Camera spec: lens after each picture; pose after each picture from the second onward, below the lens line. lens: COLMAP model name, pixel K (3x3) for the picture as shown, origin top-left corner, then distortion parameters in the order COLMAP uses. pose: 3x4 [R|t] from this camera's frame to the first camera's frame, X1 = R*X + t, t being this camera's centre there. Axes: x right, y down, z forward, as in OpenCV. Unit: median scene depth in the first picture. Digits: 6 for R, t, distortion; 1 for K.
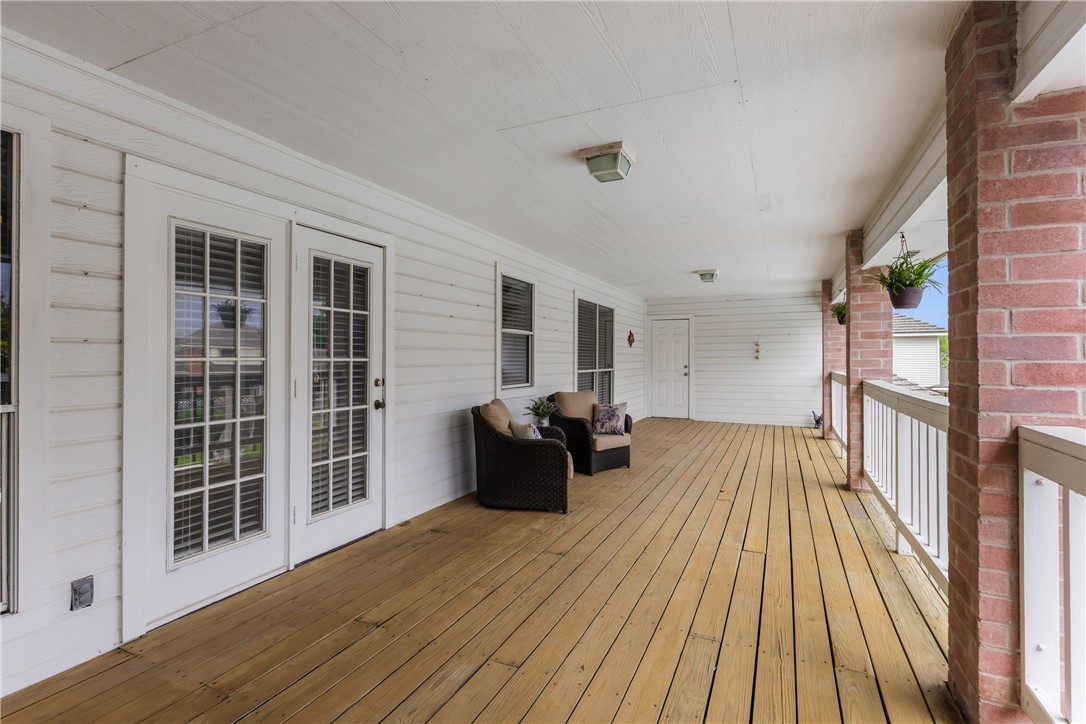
lens RADIAL K [[533.3, 0, 539.8], [0, 533.3, 356.7], [0, 0, 1]] dist [-0.001655, -0.000206]
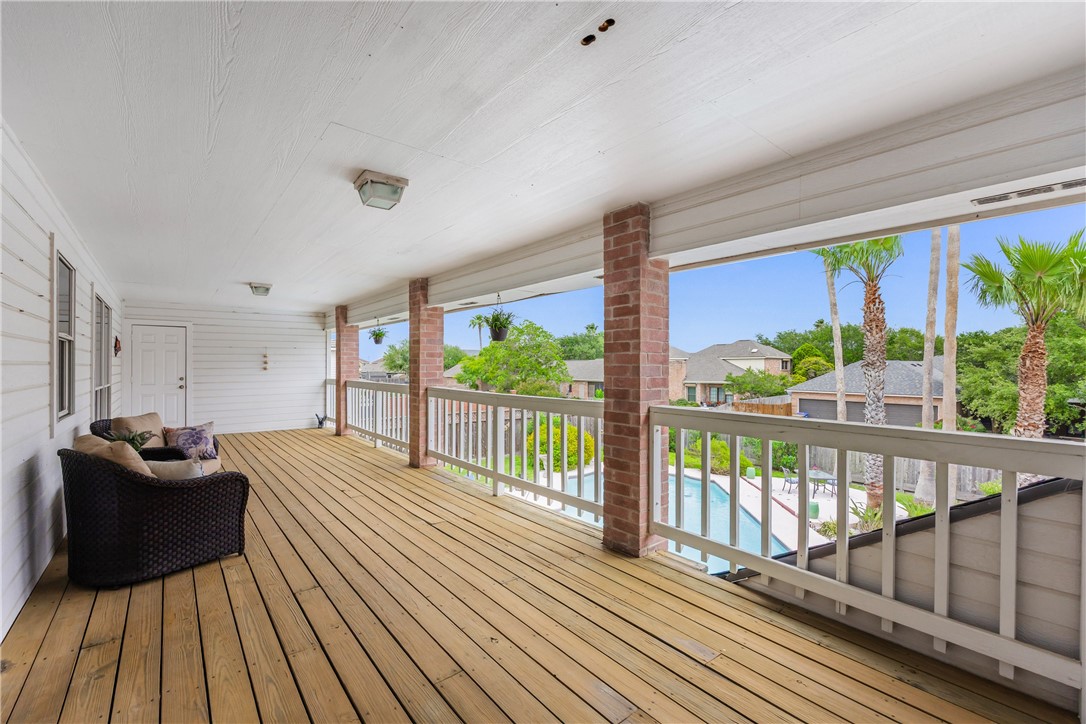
lens RADIAL K [[461.0, 0, 545.3], [0, 461.0, 366.3], [0, 0, 1]] dist [0.000784, 0.000215]
pose [[0.433433, 0.001126, 0.901185, -0.189130], [-0.004047, 0.999992, 0.000697, -0.006373], [-0.901177, -0.003950, 0.433434, 0.106444]]
